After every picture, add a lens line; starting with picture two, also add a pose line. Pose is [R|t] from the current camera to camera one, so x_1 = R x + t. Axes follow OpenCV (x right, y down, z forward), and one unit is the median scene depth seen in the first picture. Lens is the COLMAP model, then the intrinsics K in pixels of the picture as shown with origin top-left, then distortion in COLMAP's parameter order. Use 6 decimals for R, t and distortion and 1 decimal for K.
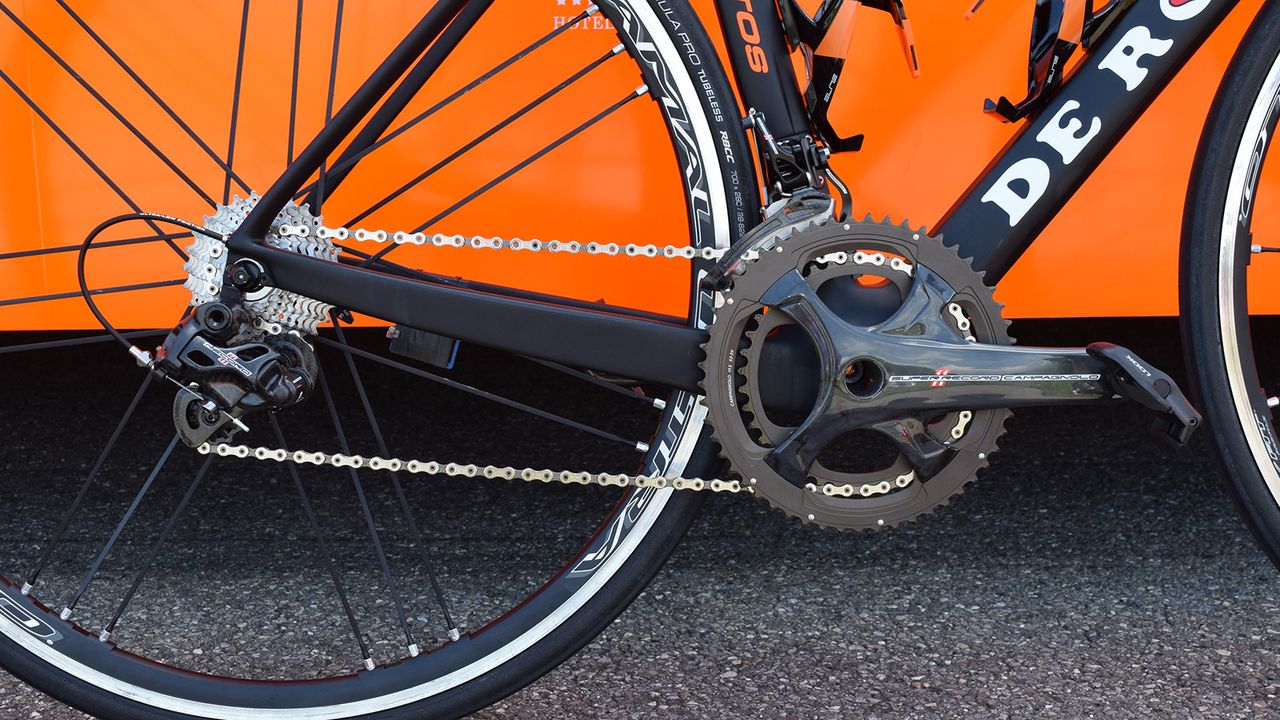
lens RADIAL K [[1527.0, 0, 631.8], [0, 1527.0, 349.1], [0, 0, 1]] dist [-0.077552, 0.000000]
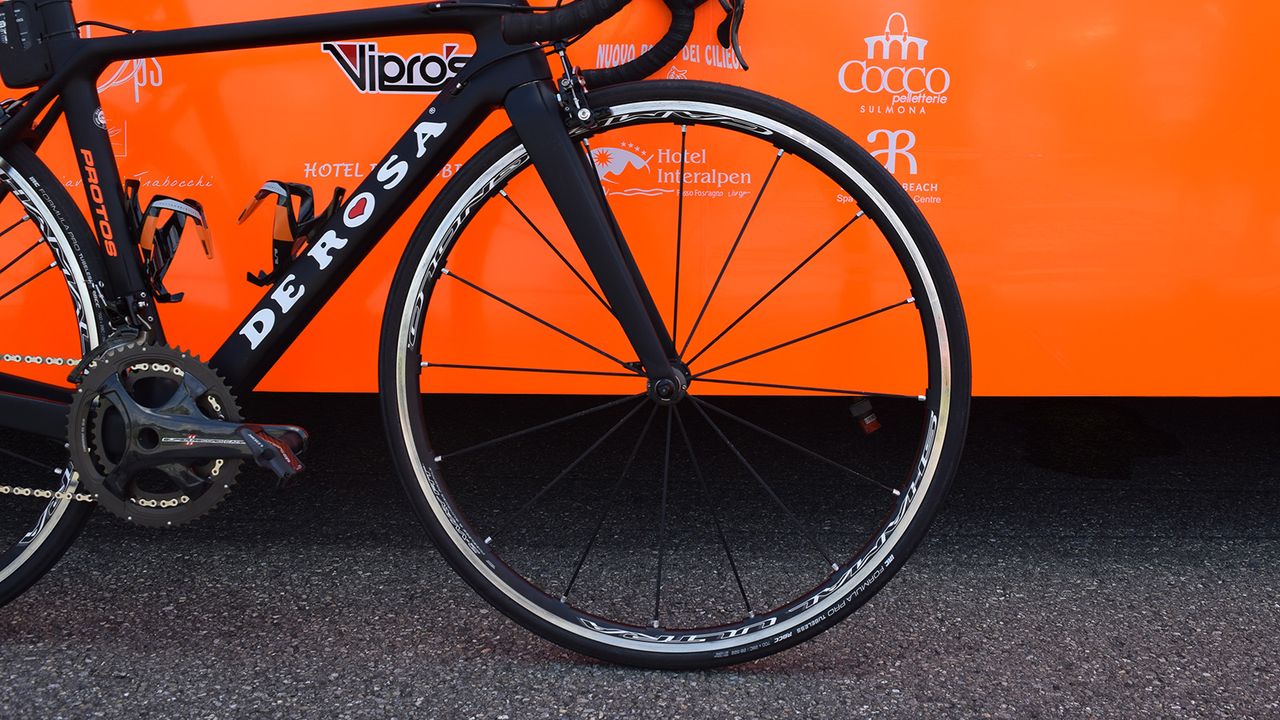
lens RADIAL K [[1114.3, 0, 694.0], [0, 1114.3, 330.4], [0, 0, 1]] dist [-0.094888, 0.015561]
pose [[0.999209, 0.024859, -0.031048, 0.771573], [-0.025598, 0.999393, -0.023648, -0.085755], [0.030441, 0.024424, 0.999238, -0.192231]]
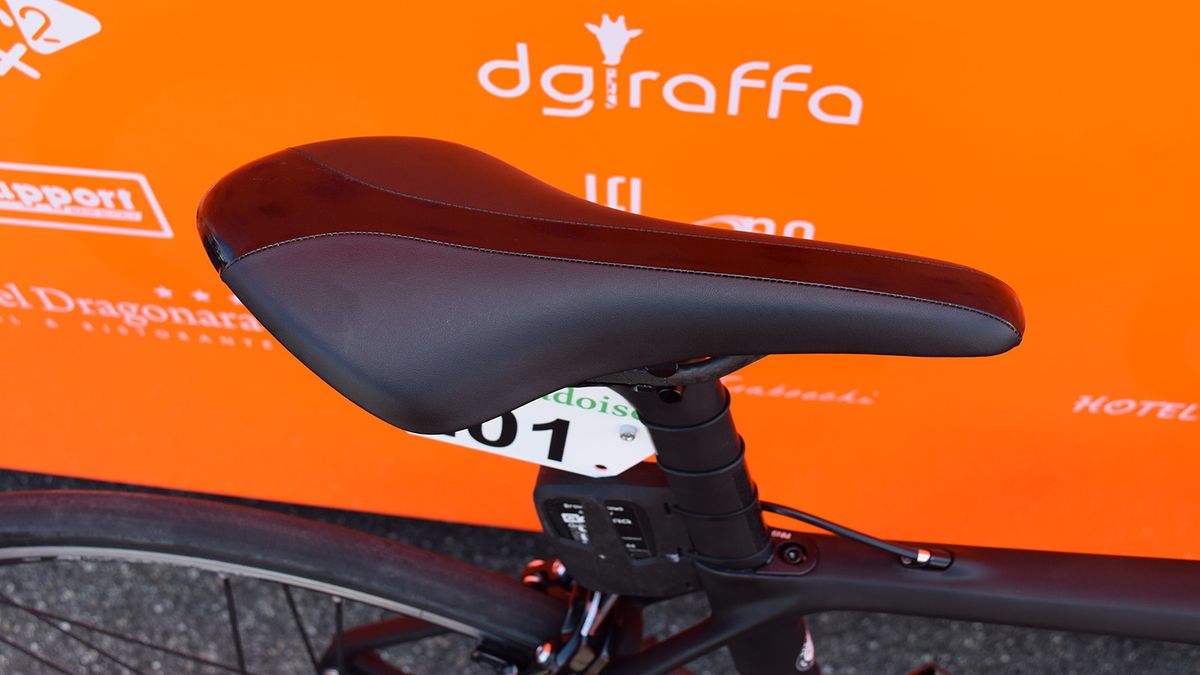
lens RADIAL K [[1296.1, 0, 588.7], [0, 1296.1, 268.5], [0, 0, 1]] dist [-0.064509, 0.000000]
pose [[0.982818, 0.140358, -0.119865, 0.006801], [-0.019400, 0.724365, 0.689144, -0.913365], [0.183553, -0.674978, 0.714642, 0.642004]]
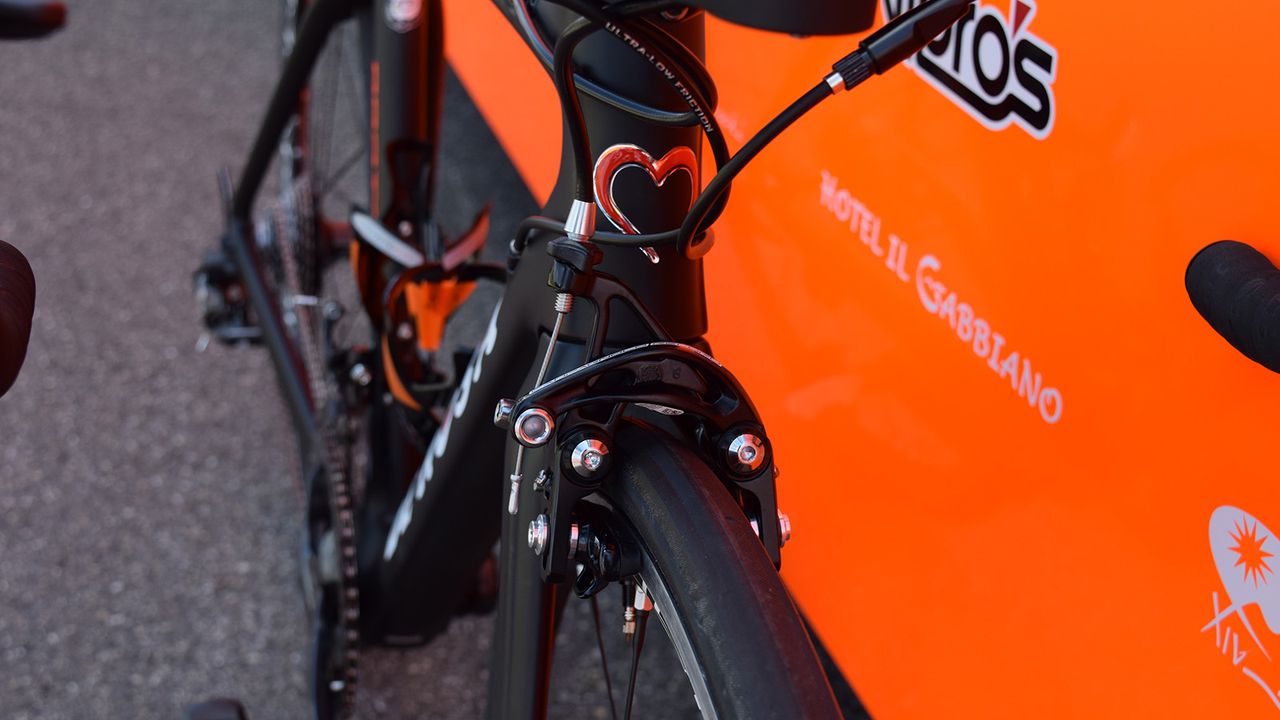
lens RADIAL K [[1699.6, 0, 645.1], [0, 1699.6, 412.4], [0, 0, 1]] dist [-0.001010, 0.000000]
pose [[0.238617, 0.497746, -0.833853, 1.026310], [-0.203917, 0.865194, 0.458101, -0.609642], [0.949463, 0.060726, 0.307949, 0.838886]]
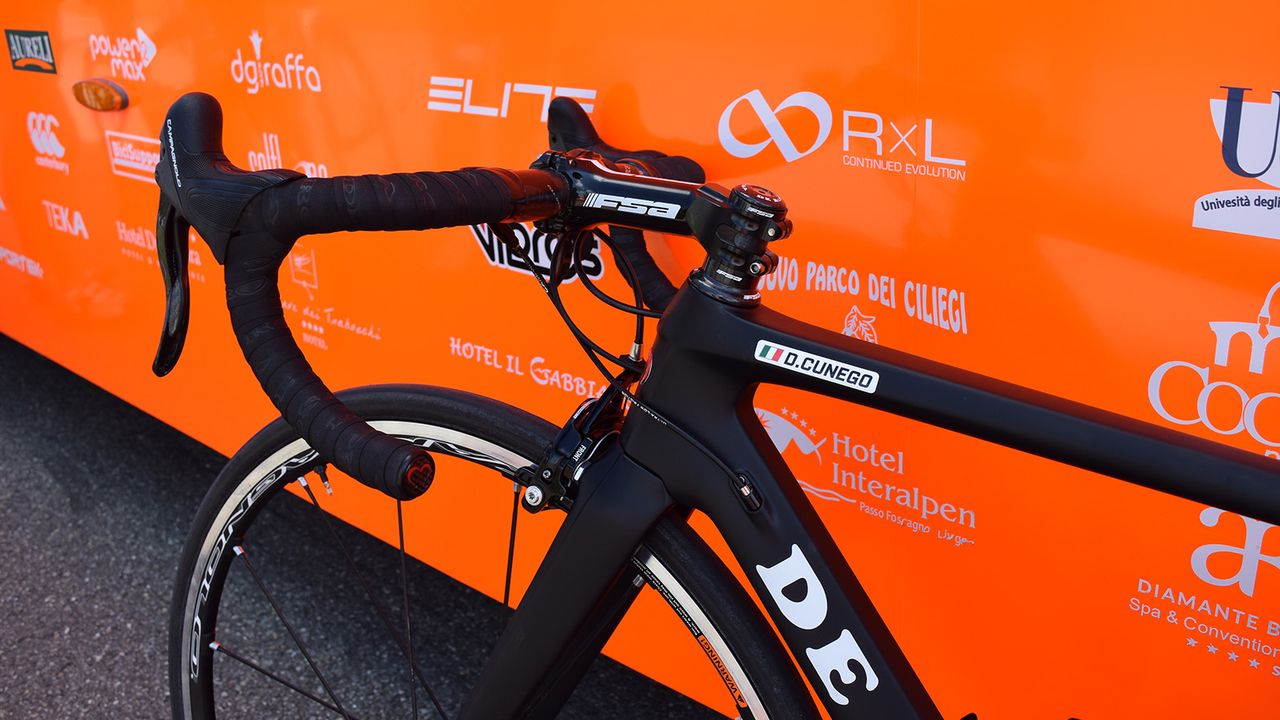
lens RADIAL K [[1183.9, 0, 638.4], [0, 1183.9, 351.1], [0, 0, 1]] dist [-0.078157, 0.000000]
pose [[0.696316, 0.232514, -0.679030, 1.165226], [-0.110208, 0.969490, 0.218960, -0.590057], [0.709224, -0.077630, 0.700696, 0.503039]]
